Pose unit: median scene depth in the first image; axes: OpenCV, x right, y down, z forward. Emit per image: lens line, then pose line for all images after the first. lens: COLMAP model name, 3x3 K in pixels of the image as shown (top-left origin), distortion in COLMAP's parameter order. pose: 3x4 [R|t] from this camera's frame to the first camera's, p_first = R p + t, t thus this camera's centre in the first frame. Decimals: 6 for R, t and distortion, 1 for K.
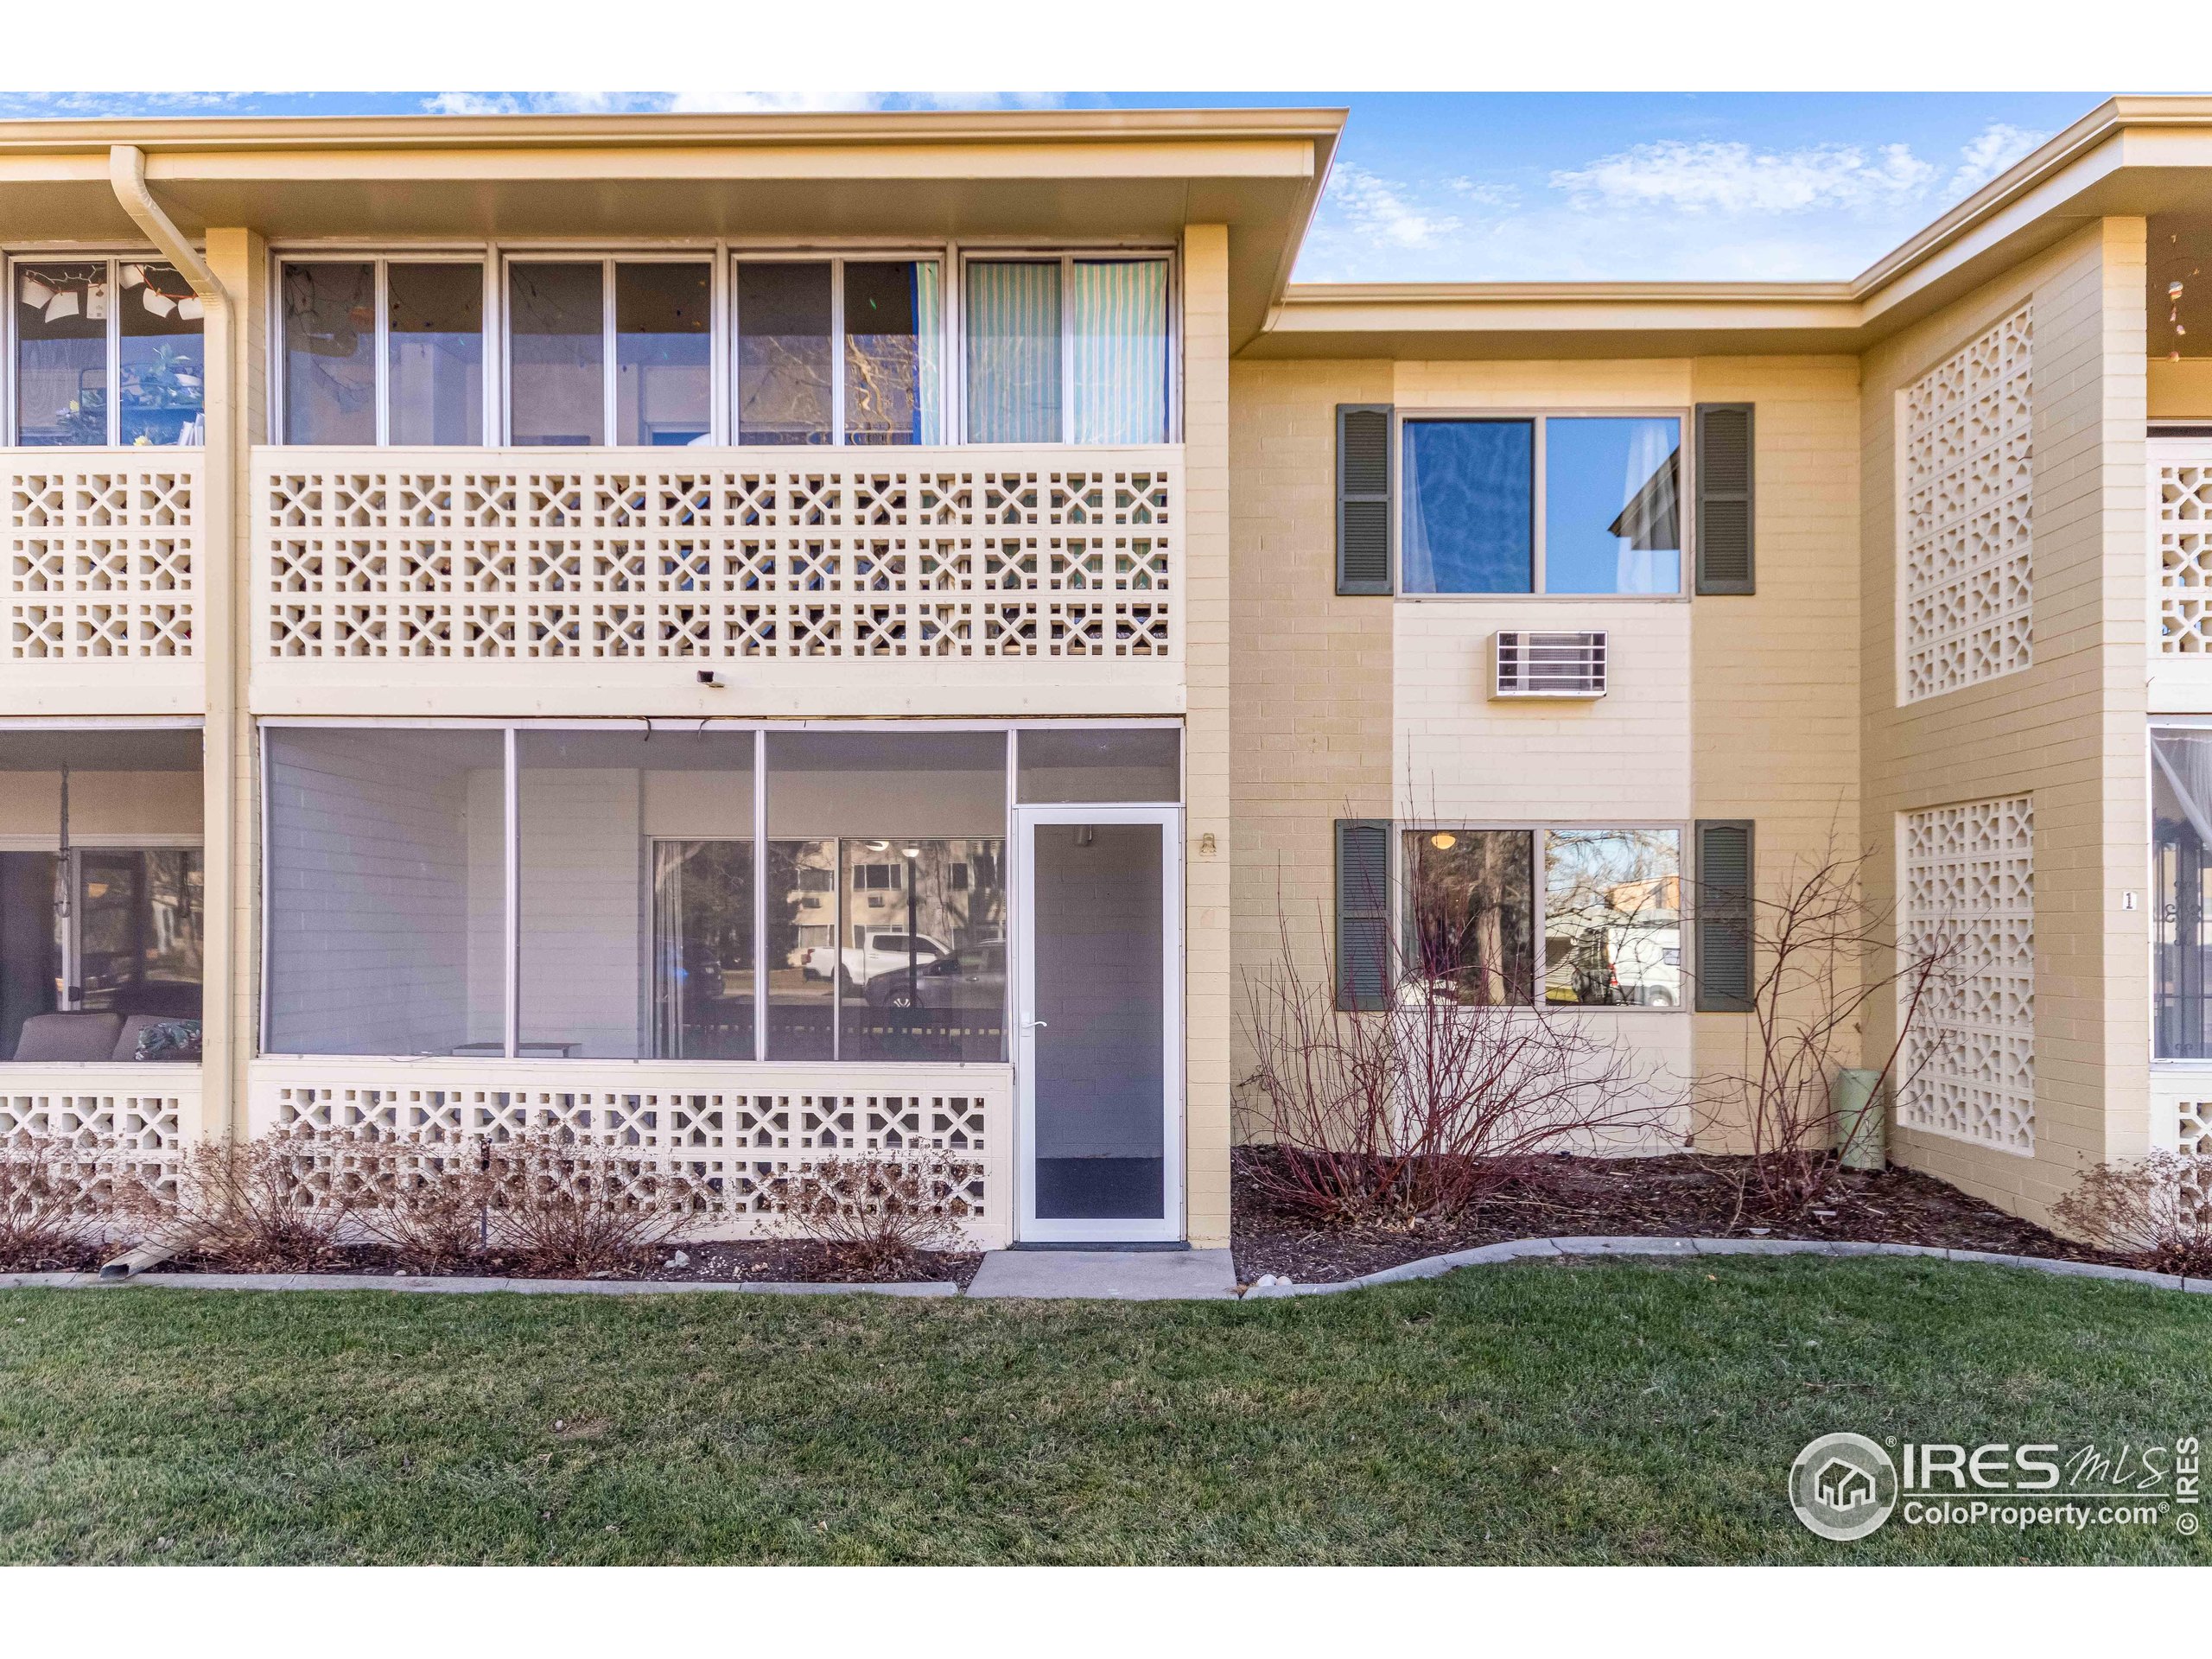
lens RADIAL K [[1490.8, 0, 1104.4], [0, 1490.8, 857.0], [0, 0, 1]] dist [0.043373, -0.054046]
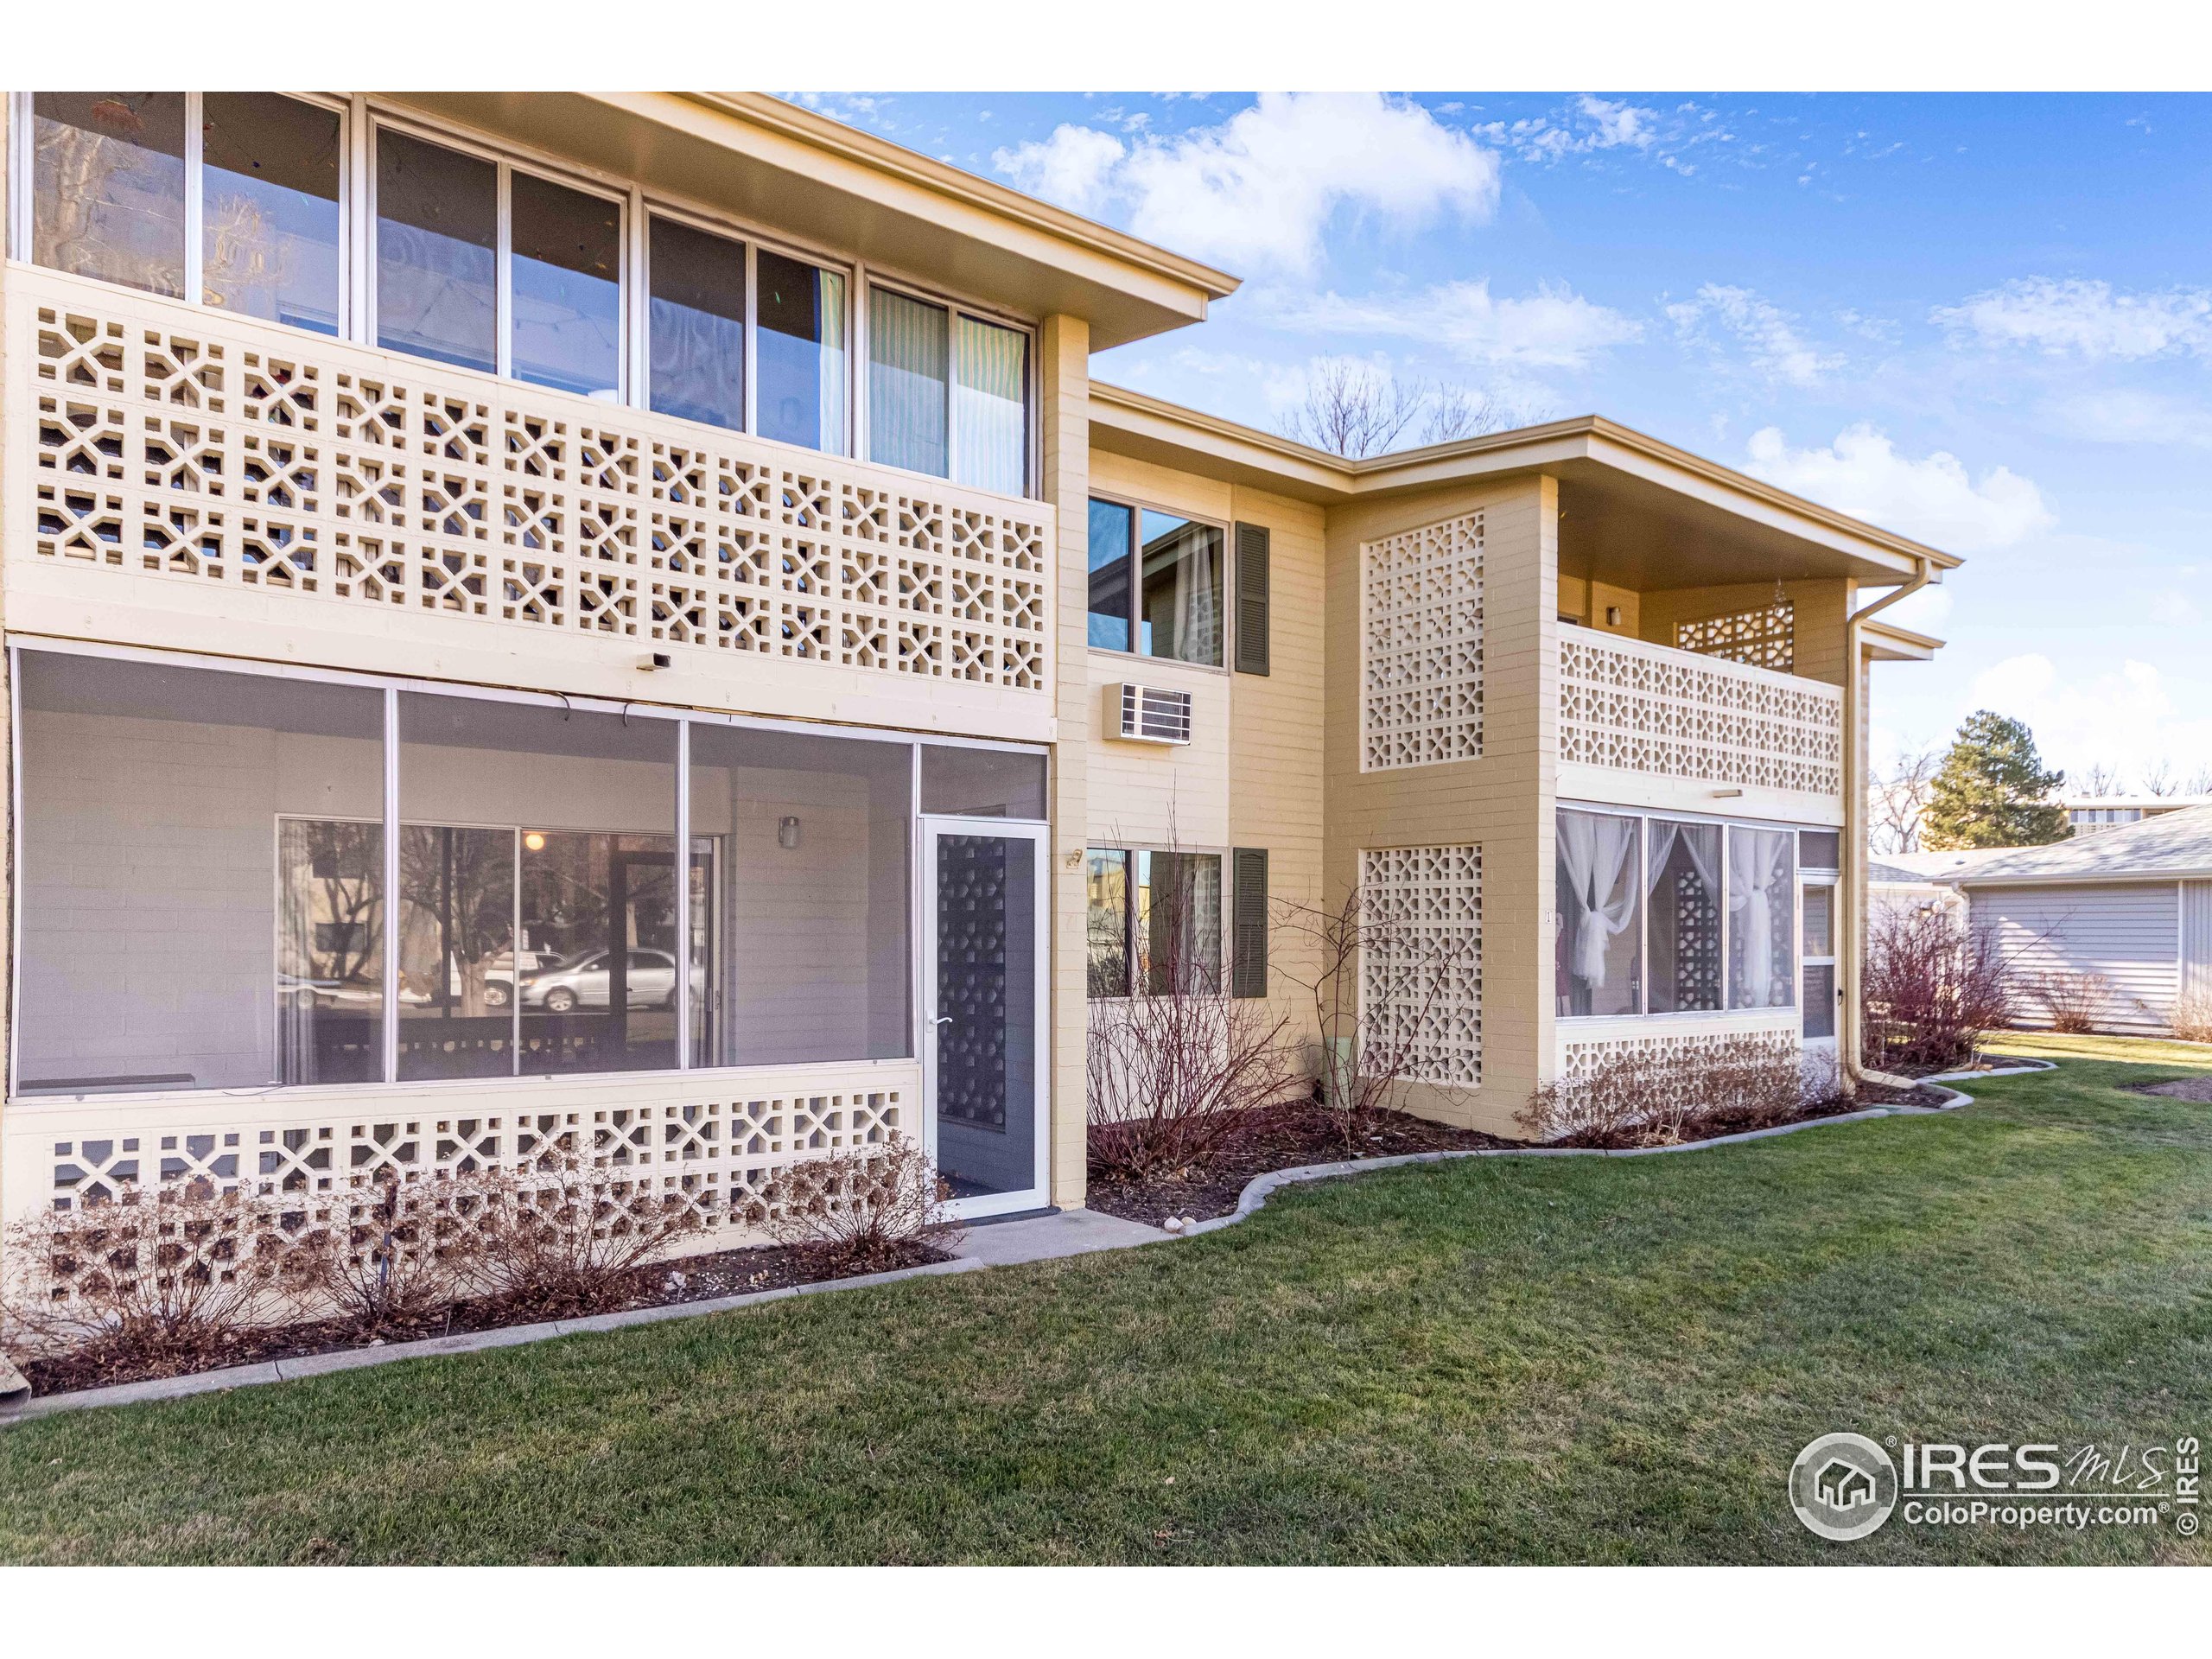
lens RADIAL K [[1677.2, 0, 1106.0], [0, 1677.2, 829.5], [0, 0, 1]] dist [0.061247, -0.092851]
pose [[0.723728, 0.047065, 0.688478, -0.770051], [-0.043331, 0.998802, -0.022730, -0.002993], [-0.688723, -0.013382, 0.724901, 0.041183]]
